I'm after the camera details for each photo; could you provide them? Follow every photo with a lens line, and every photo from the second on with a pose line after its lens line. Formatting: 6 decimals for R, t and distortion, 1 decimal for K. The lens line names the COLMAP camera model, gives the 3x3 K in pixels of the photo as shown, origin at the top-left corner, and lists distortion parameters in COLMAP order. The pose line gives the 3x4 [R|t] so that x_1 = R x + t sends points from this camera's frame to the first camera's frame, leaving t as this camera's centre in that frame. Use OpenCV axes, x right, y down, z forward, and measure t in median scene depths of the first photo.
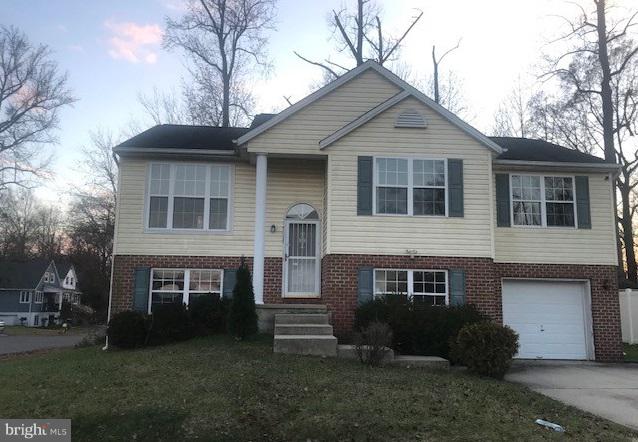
lens RADIAL K [[580.5, 0, 325.1], [0, 580.5, 218.7], [0, 0, 1]] dist [0.095030, -0.072741]
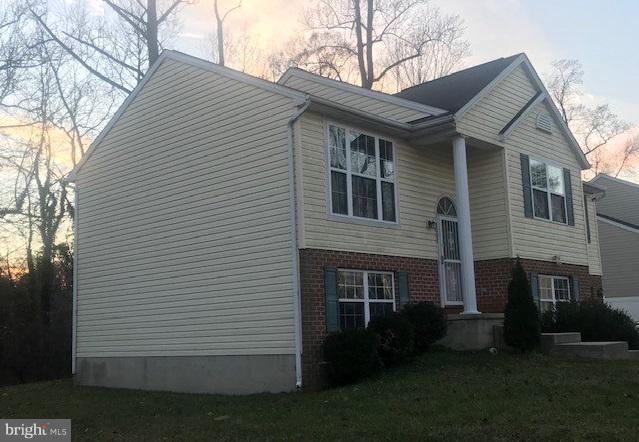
lens RADIAL K [[737.4, 0, 319.4], [0, 737.4, 223.8], [0, 0, 1]] dist [-0.016572, 0.000000]
pose [[0.727895, 0.062044, 0.682875, -0.993620], [-0.081589, 0.996660, -0.003585, 0.035102], [-0.680817, -0.053106, 0.730526, 0.363464]]
